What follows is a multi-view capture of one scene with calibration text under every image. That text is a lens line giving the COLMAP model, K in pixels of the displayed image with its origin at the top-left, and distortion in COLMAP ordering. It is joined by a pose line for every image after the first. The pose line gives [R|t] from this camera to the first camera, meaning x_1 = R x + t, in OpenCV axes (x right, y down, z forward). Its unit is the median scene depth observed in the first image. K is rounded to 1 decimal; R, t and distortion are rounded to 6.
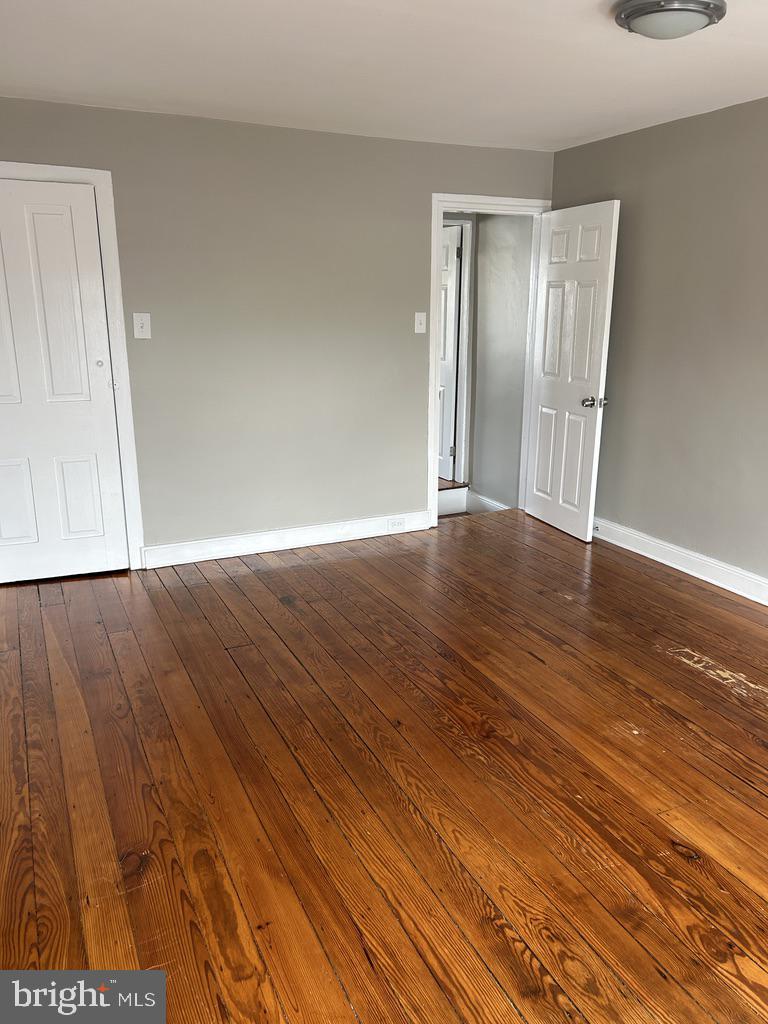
lens RADIAL K [[767.6, 0, 384.0], [0, 767.6, 512.7], [0, 0, 1]] dist [0.033070, -0.037193]
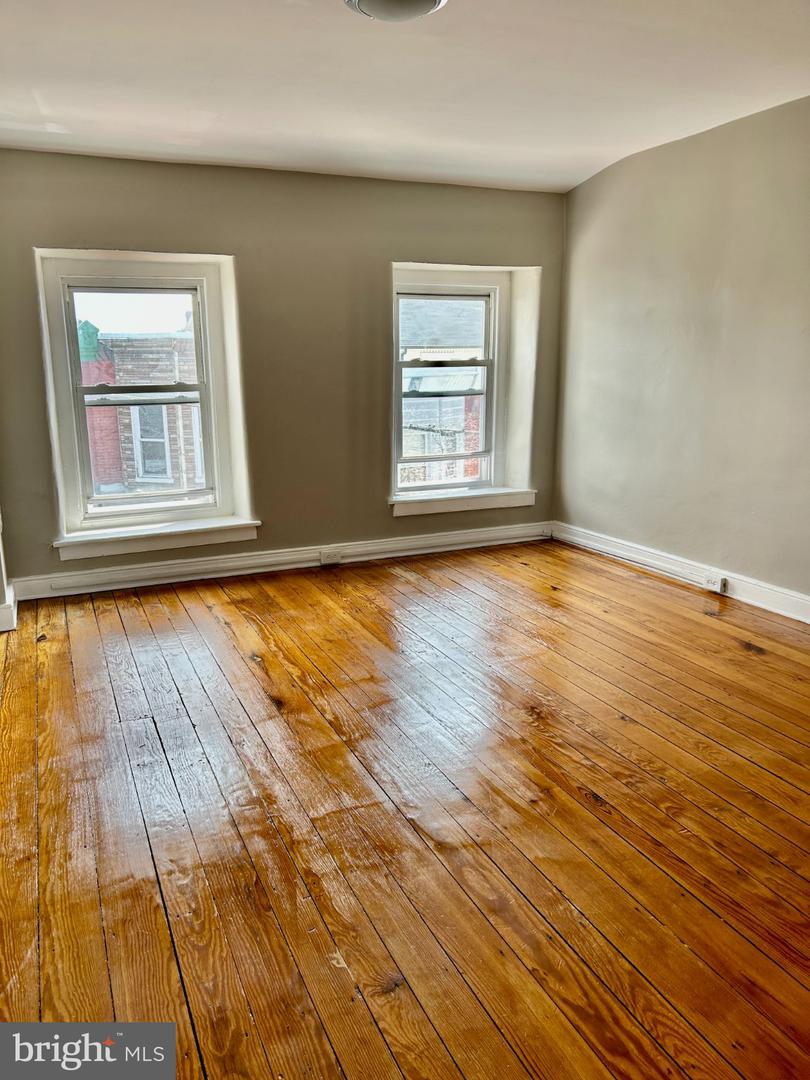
lens RADIAL K [[809.6, 0, 404.3], [0, 809.6, 540.7], [0, 0, 1]] dist [0.033070, -0.037193]
pose [[-0.999727, -0.000161, 0.023380, 0.265120], [0.011145, 0.875783, 0.482576, -0.415934], [-0.020553, 0.482705, -0.875542, 1.735401]]
